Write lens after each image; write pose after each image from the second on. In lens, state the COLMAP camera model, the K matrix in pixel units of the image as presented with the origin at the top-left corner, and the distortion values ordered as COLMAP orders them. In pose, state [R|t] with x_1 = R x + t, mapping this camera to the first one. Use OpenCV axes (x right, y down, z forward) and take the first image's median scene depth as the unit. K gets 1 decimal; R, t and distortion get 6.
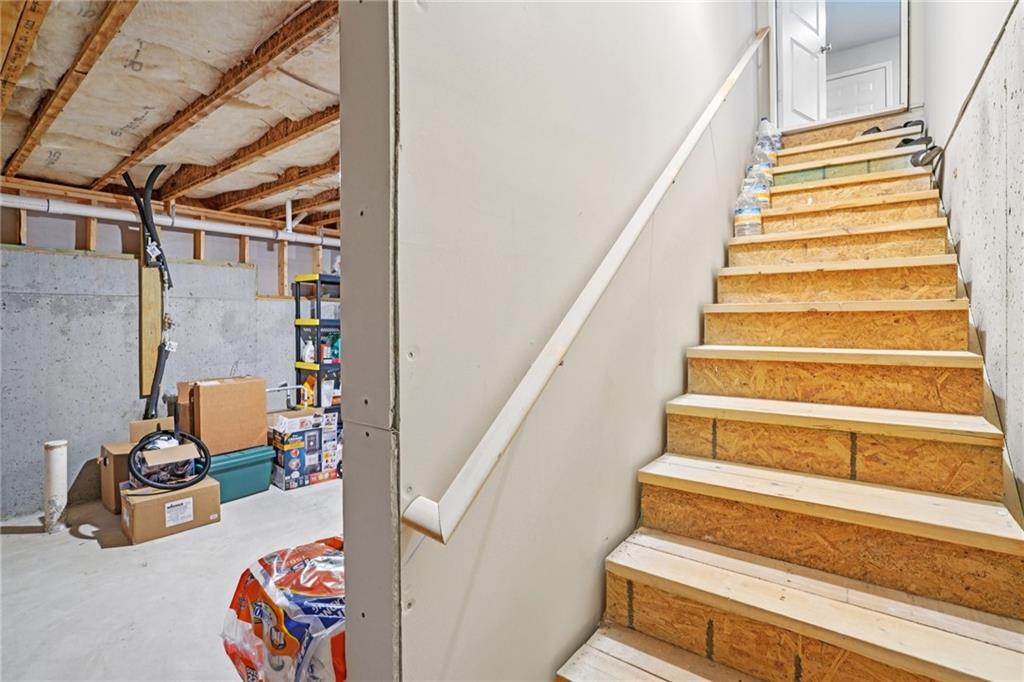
lens RADIAL K [[498.7, 0, 509.5], [0, 498.7, 332.2], [0, 0, 1]] dist [-0.000708, 0.000802]
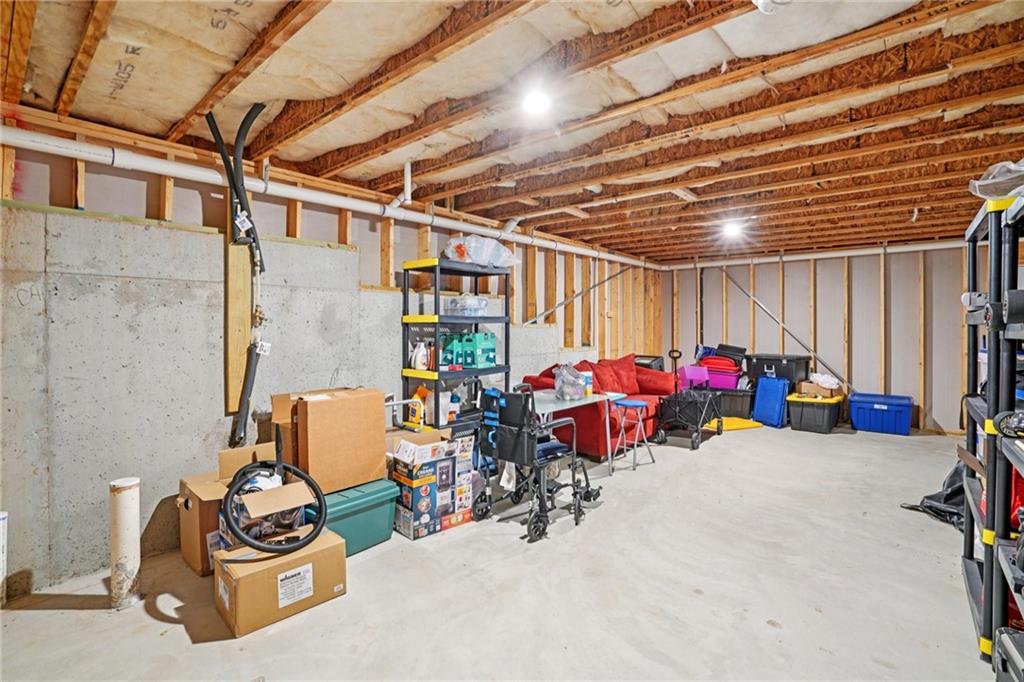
lens RADIAL K [[473.6, 0, 512.0], [0, 473.6, 341.0], [0, 0, 1]] dist [-0.015978, 0.000327]
pose [[0.999646, 0.007647, -0.025492, -0.282882], [-0.007428, 0.999935, 0.008670, 0.008153], [0.025557, -0.008477, 0.999637, 0.288753]]
